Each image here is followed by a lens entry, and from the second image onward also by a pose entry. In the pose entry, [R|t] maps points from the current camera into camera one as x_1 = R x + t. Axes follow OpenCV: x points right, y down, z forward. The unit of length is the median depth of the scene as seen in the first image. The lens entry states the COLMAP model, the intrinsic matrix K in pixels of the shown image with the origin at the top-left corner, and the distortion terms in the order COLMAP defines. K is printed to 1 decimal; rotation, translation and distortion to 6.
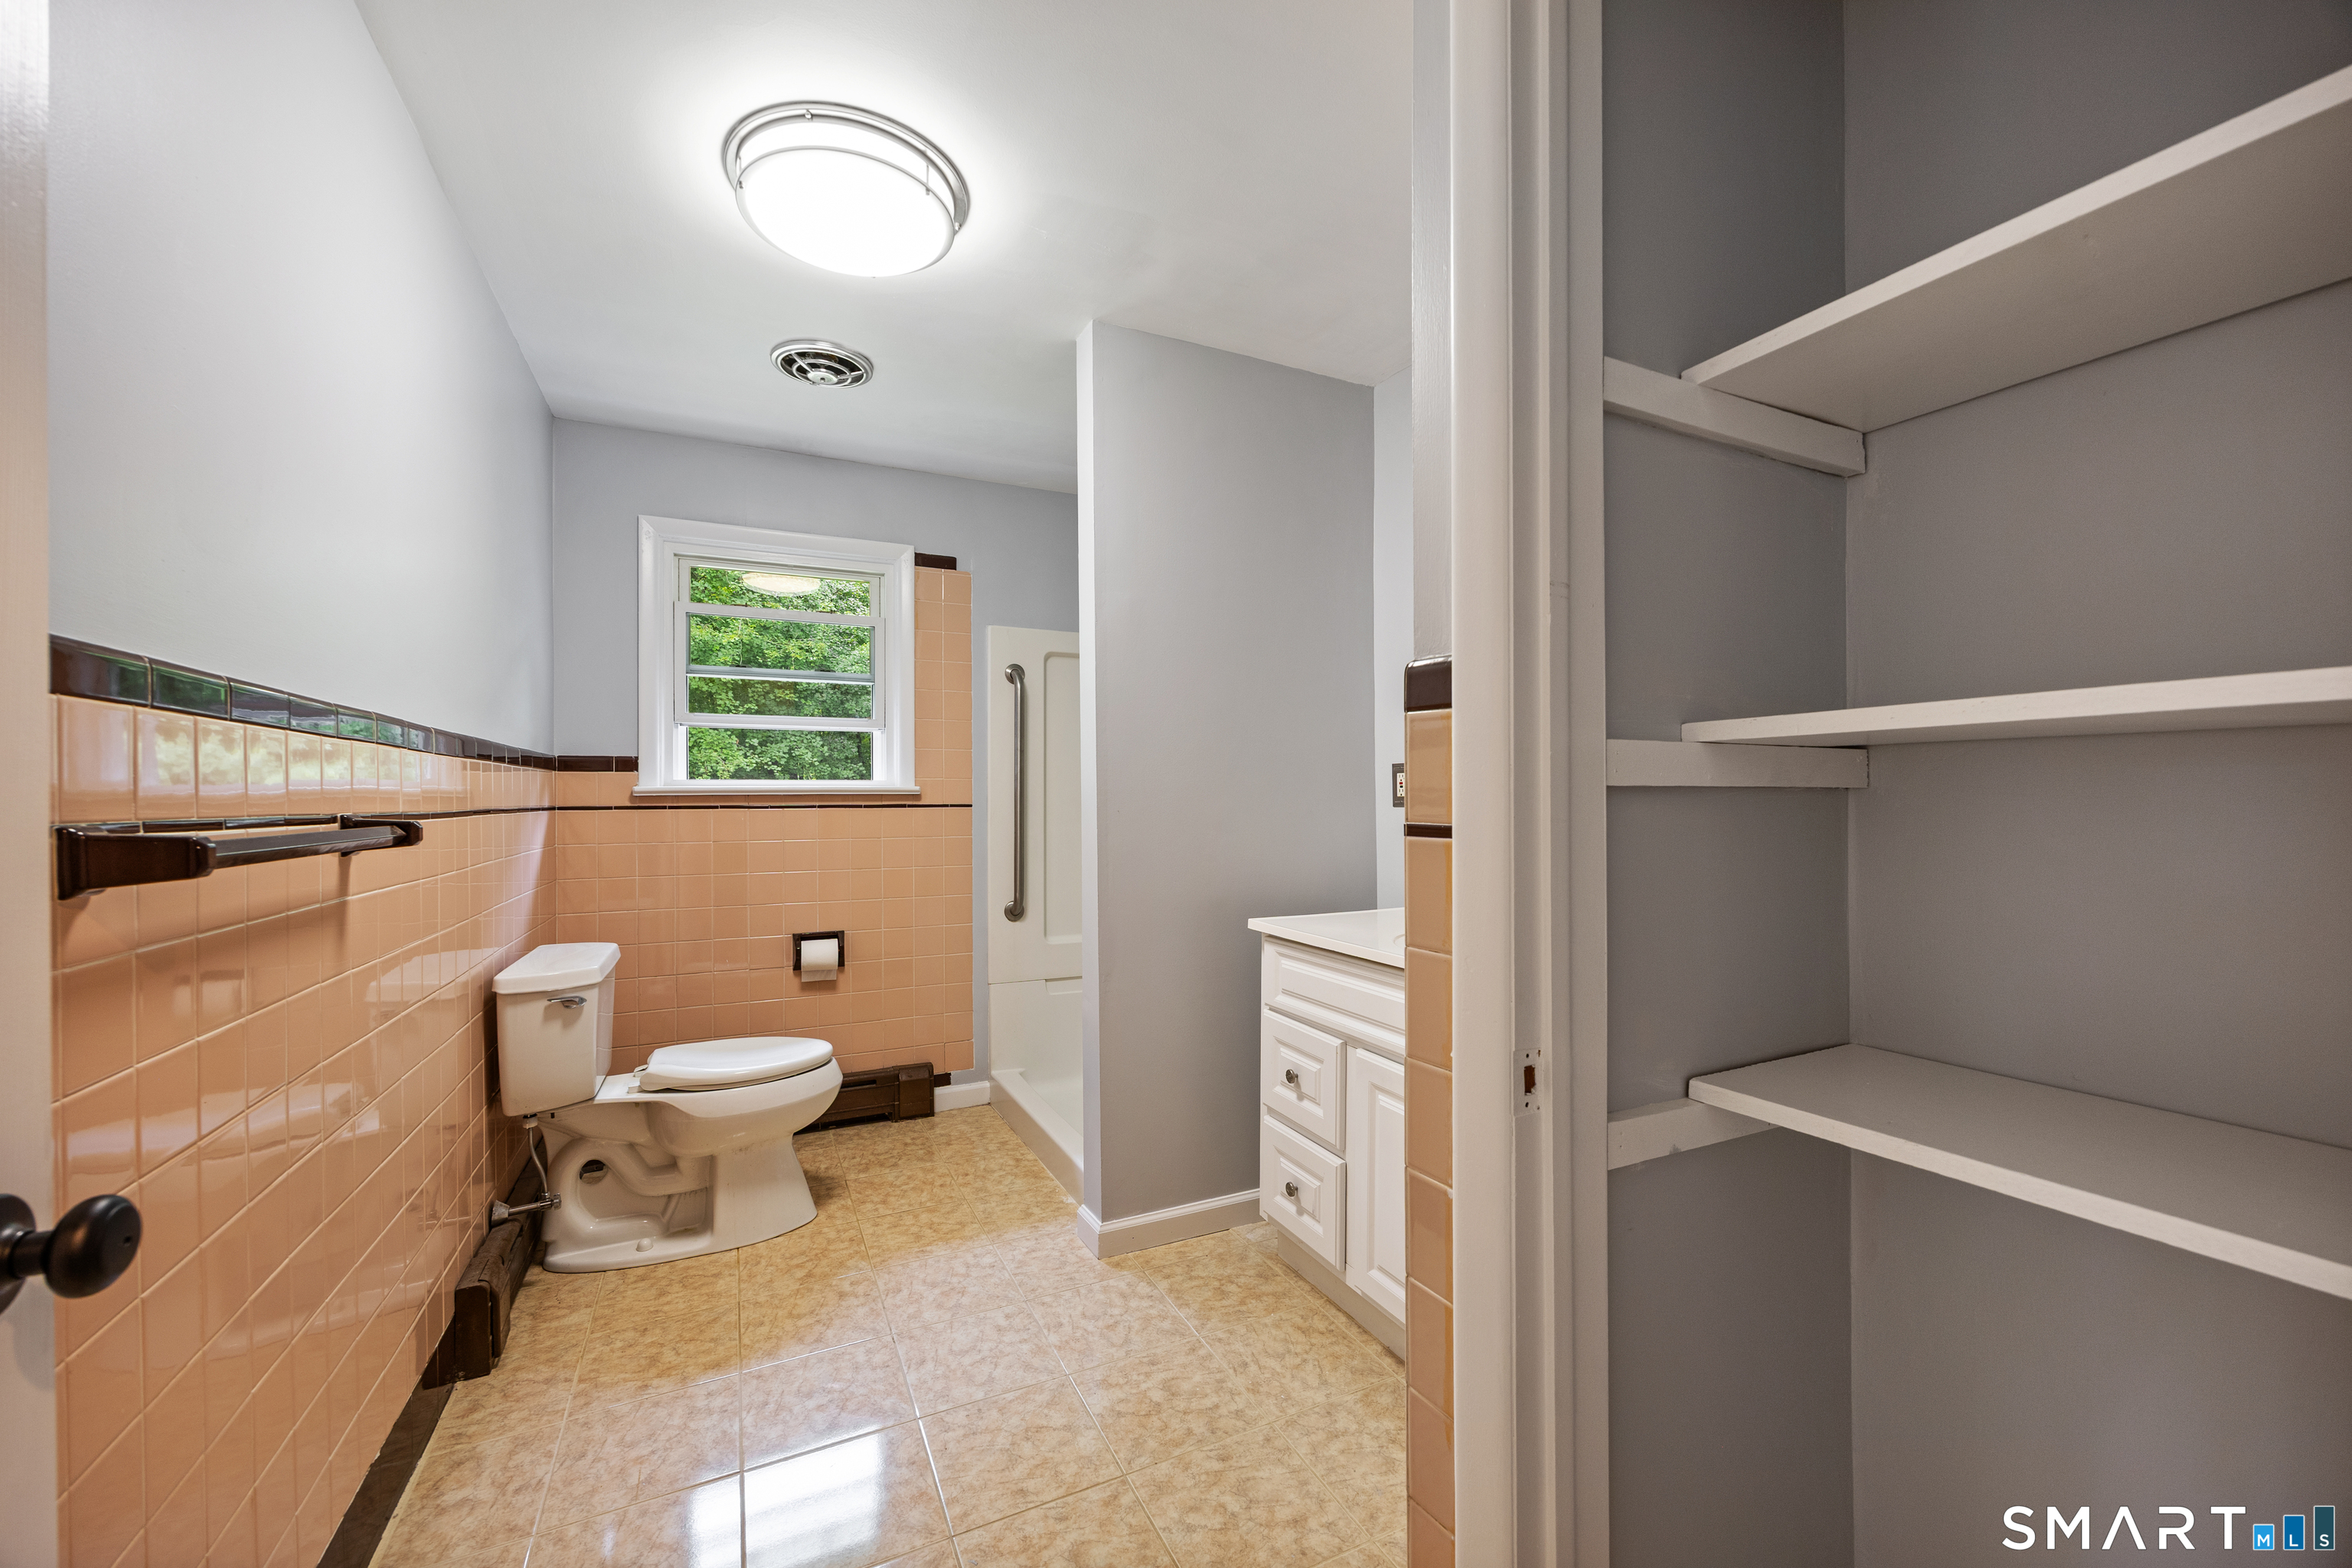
lens RADIAL K [[929.6, 0, 1187.5], [0, 929.6, 799.7], [0, 0, 1]] dist [0.004580, 0.000264]
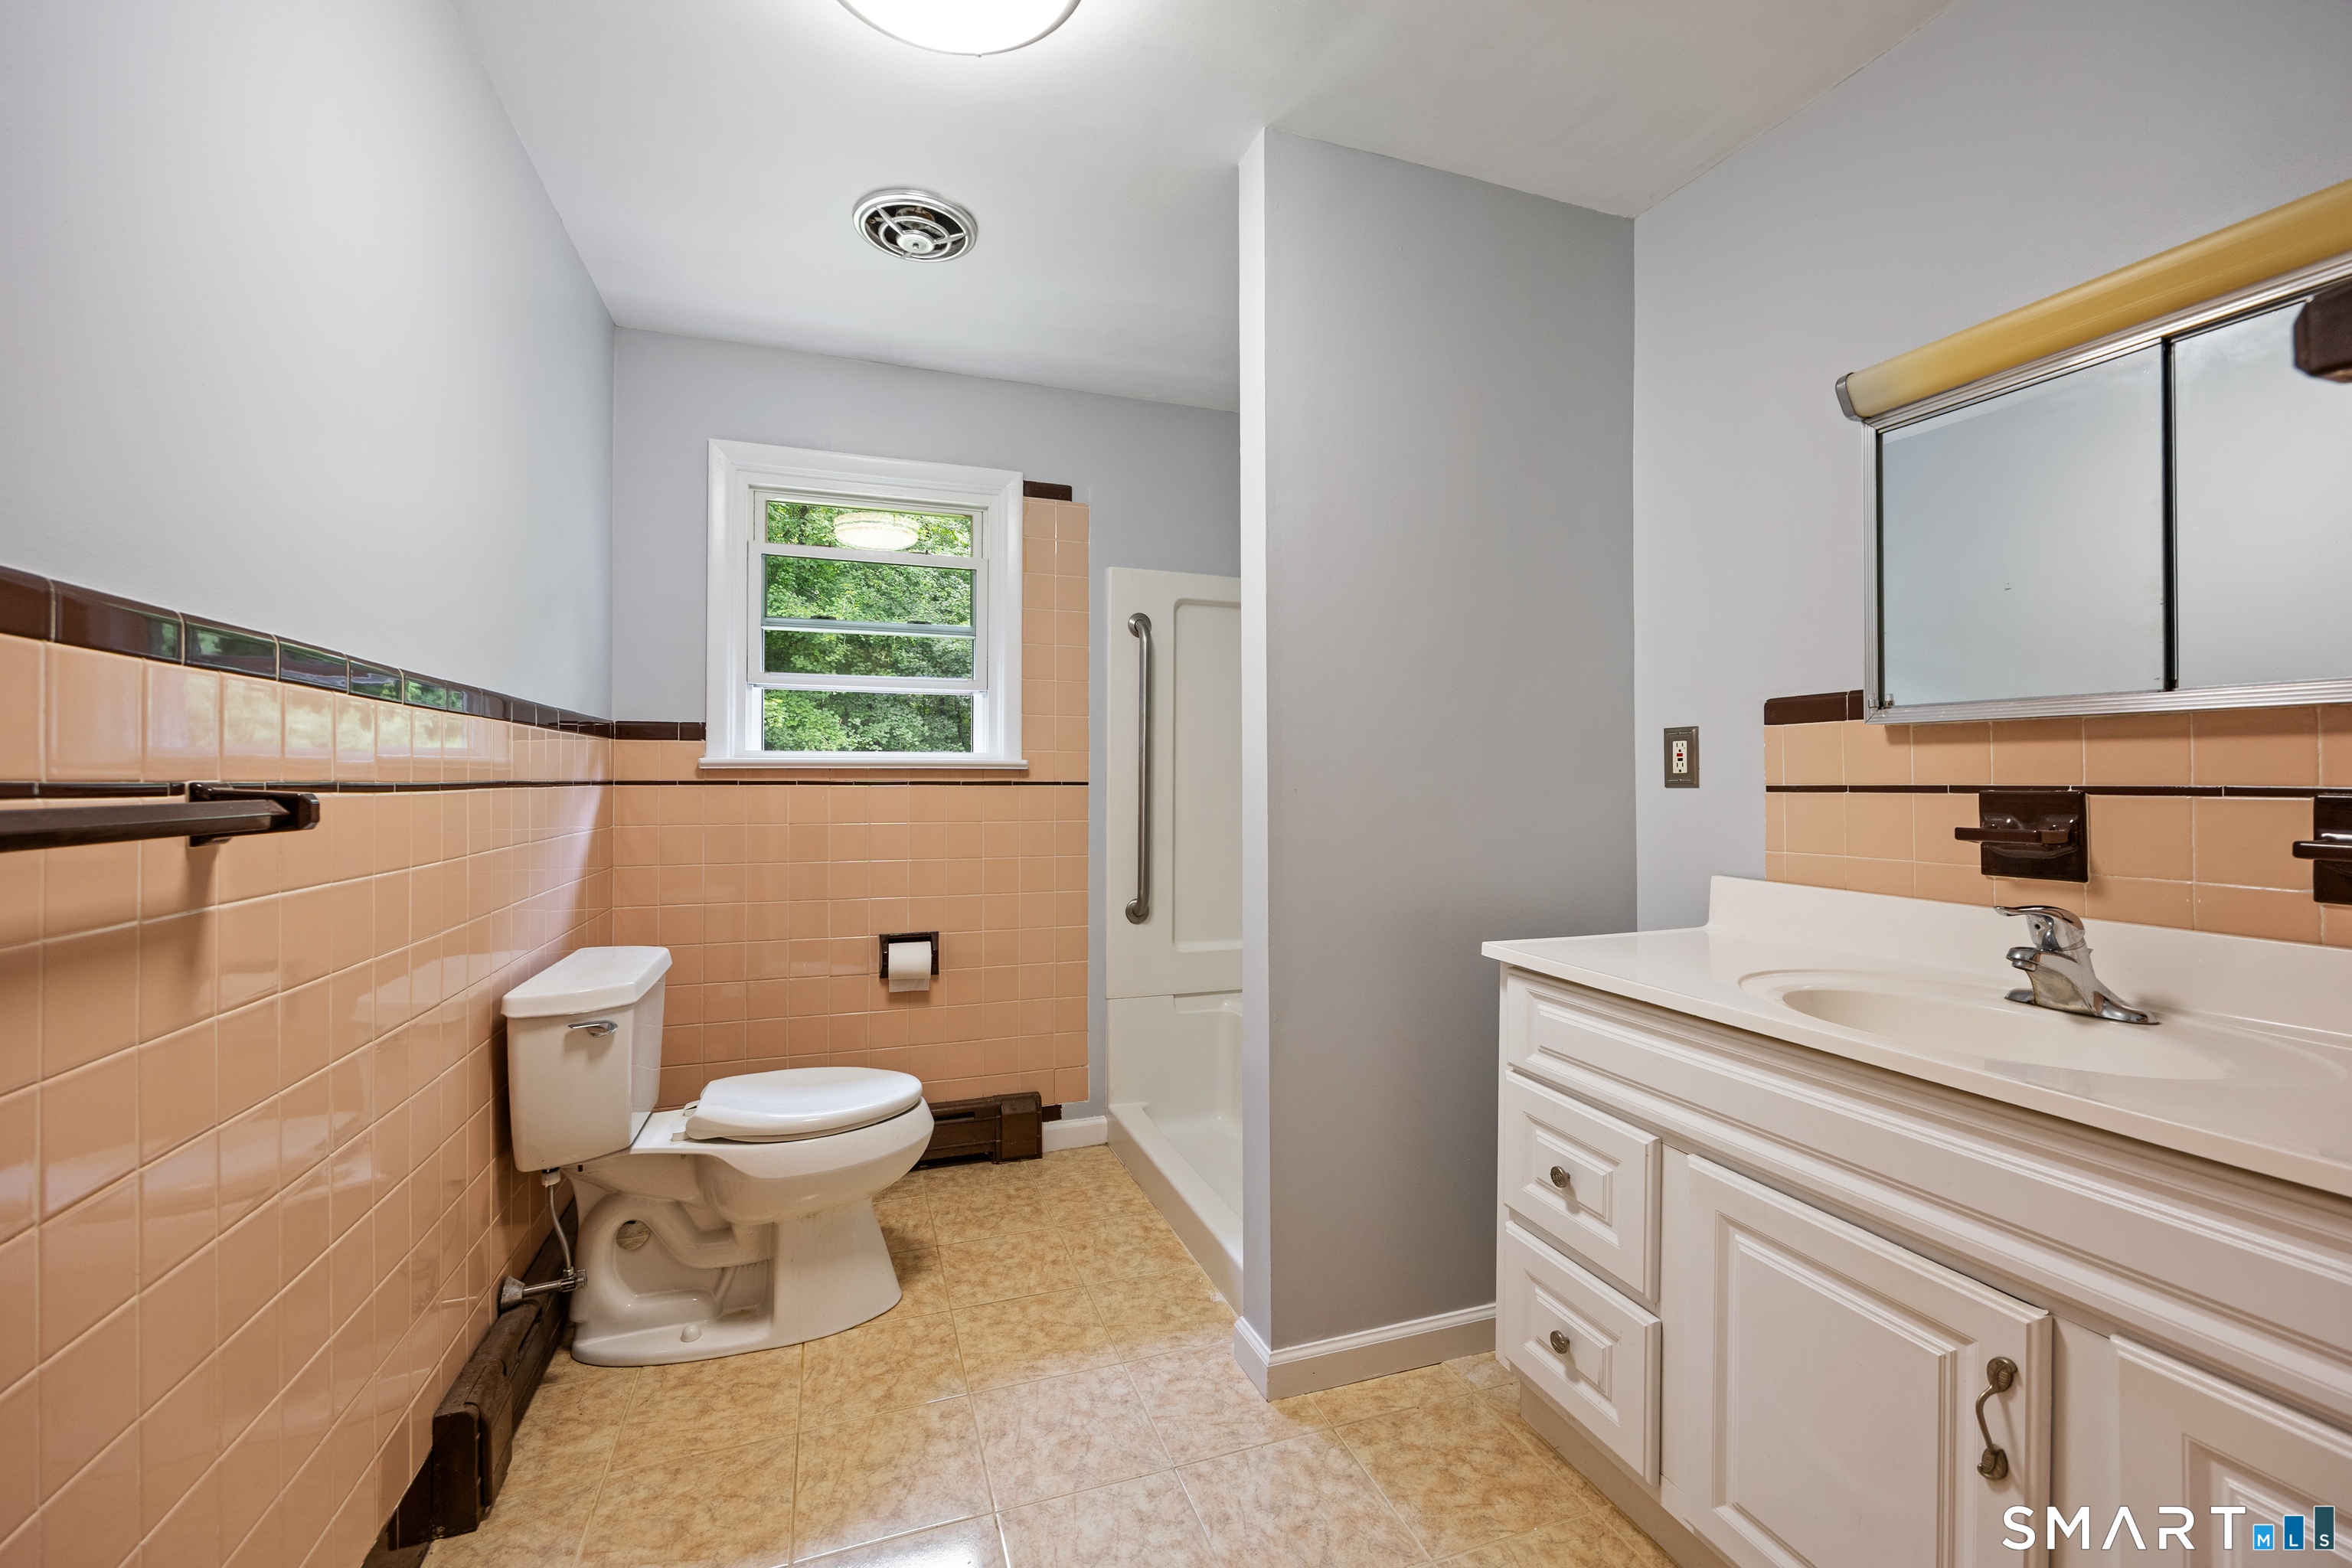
lens RADIAL K [[929.6, 0, 1168.9], [0, 929.6, 780.9], [0, 0, 1]] dist [0.004580, 0.000264]
pose [[0.993116, 0.006178, -0.116971, -0.090250], [-0.006526, 0.999975, -0.002599, 0.007899], [0.116952, 0.003344, 0.993132, 0.262283]]
